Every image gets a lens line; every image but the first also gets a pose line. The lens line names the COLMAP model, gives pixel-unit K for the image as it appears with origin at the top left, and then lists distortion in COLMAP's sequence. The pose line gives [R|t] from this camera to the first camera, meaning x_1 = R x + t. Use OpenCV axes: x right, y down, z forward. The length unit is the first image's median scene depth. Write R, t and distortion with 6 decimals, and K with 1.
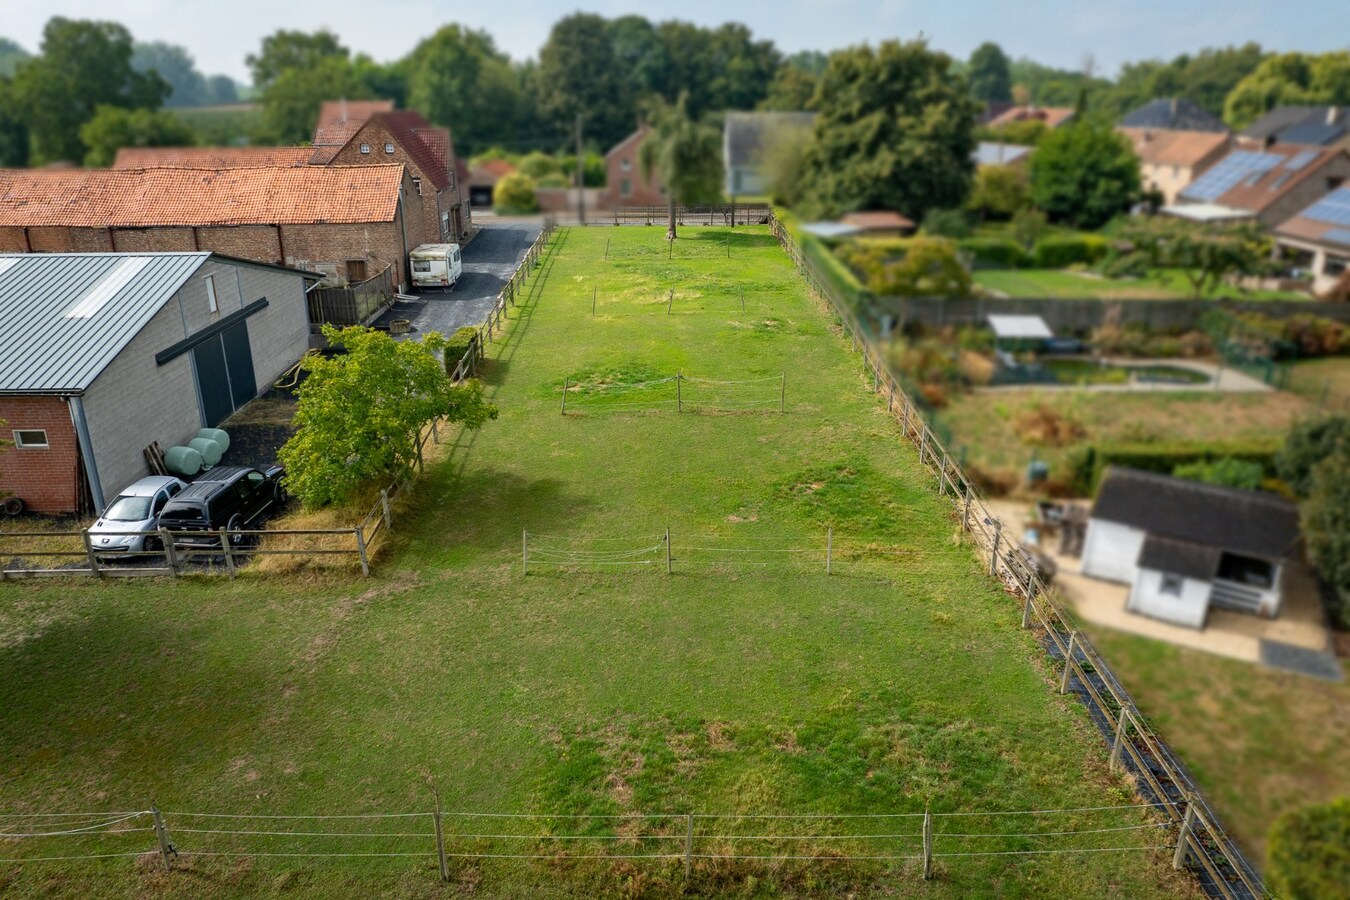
lens RADIAL K [[950.0, 0, 675.0], [0, 950.0, 450.0], [0, 0, 1]] dist [-0.036779, 0.003768]
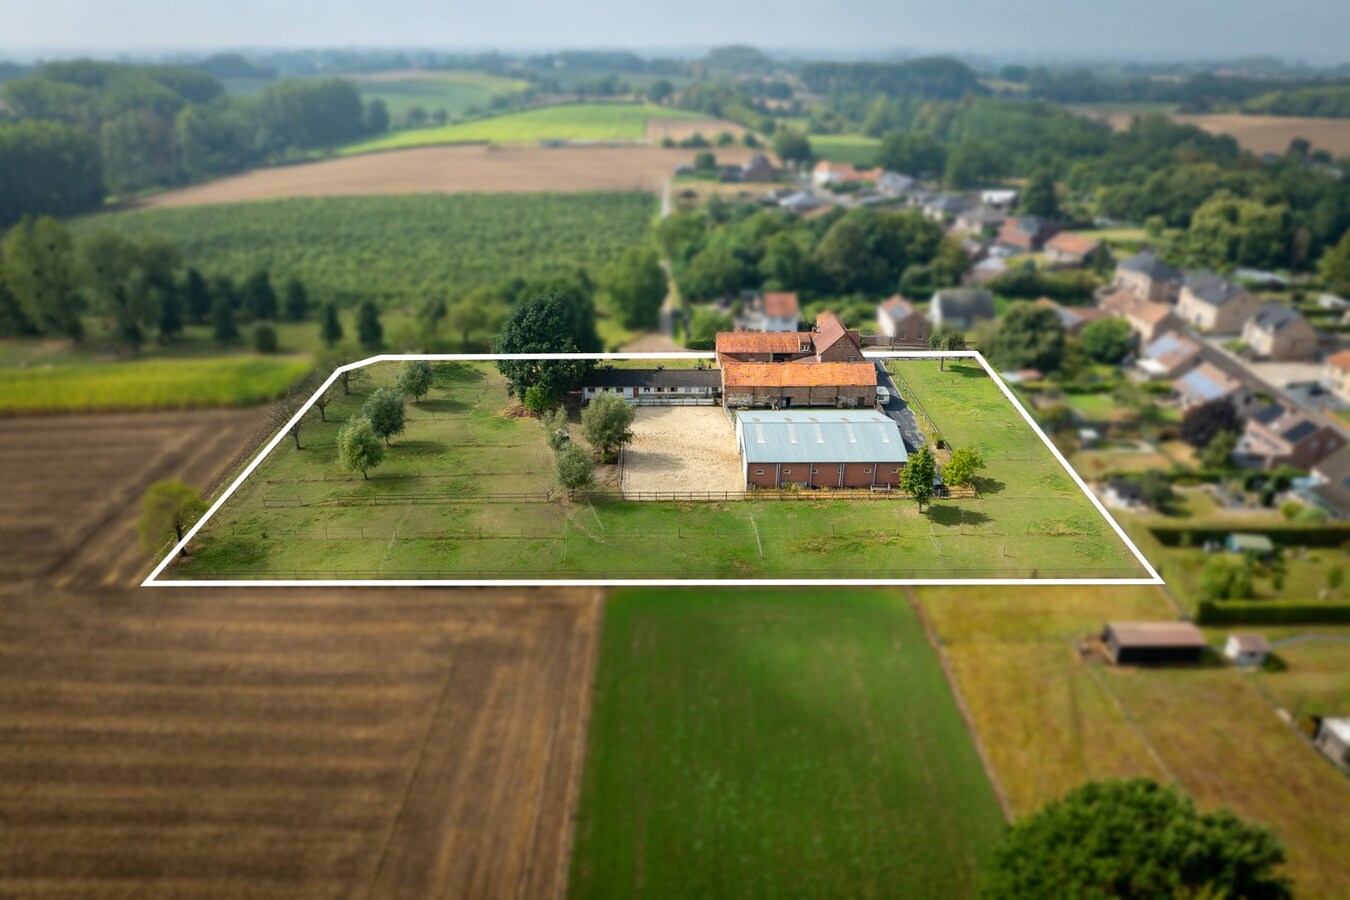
lens RADIAL K [[950.0, 0, 675.0], [0, 950.0, 450.0], [0, 0, 1]] dist [-0.036779, 0.003768]
pose [[0.999995, 0.001218, -0.002962, -0.813329], [-0.001051, 0.998436, 0.055896, -0.179073], [0.003025, -0.055893, 0.998432, -1.763901]]
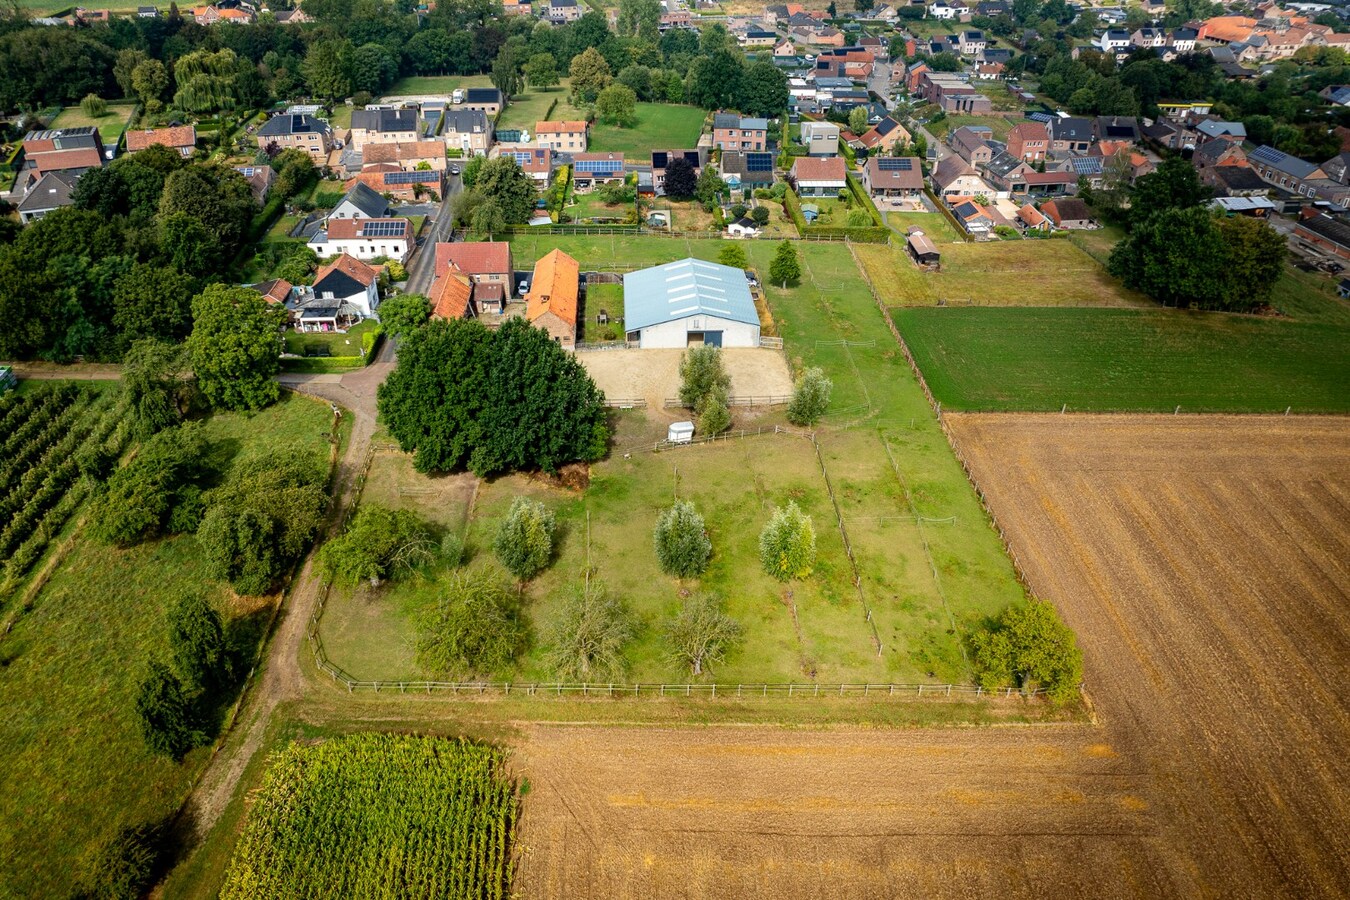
lens RADIAL K [[955.7, 0, 673.4], [0, 955.7, 414.4], [0, 0, 1]] dist [-0.034455, 0.001039]
pose [[-0.031228, -0.522248, 0.852222, -2.883551], [0.342531, 0.795415, 0.499987, -1.164143], [-0.938988, 0.307526, 0.154047, 0.329364]]
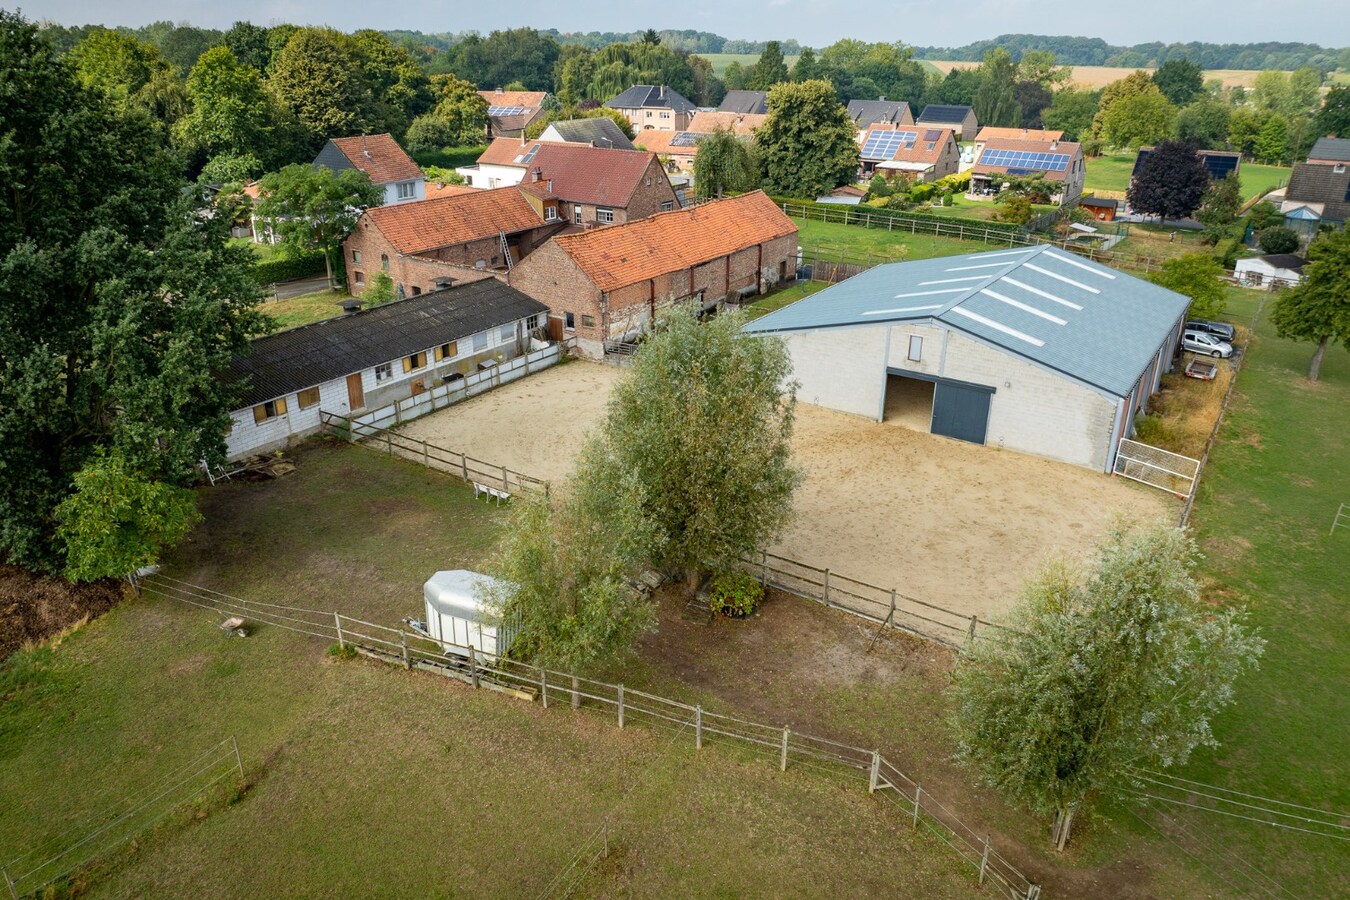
lens RADIAL K [[950.0, 0, 675.0], [0, 950.0, 450.0], [0, 0, 1]] dist [-0.036779, 0.003768]
pose [[0.579032, -0.321481, 0.749248, -1.391972], [0.281086, 0.941351, 0.186678, -0.218301], [-0.765319, 0.102510, 0.635436, 0.241499]]
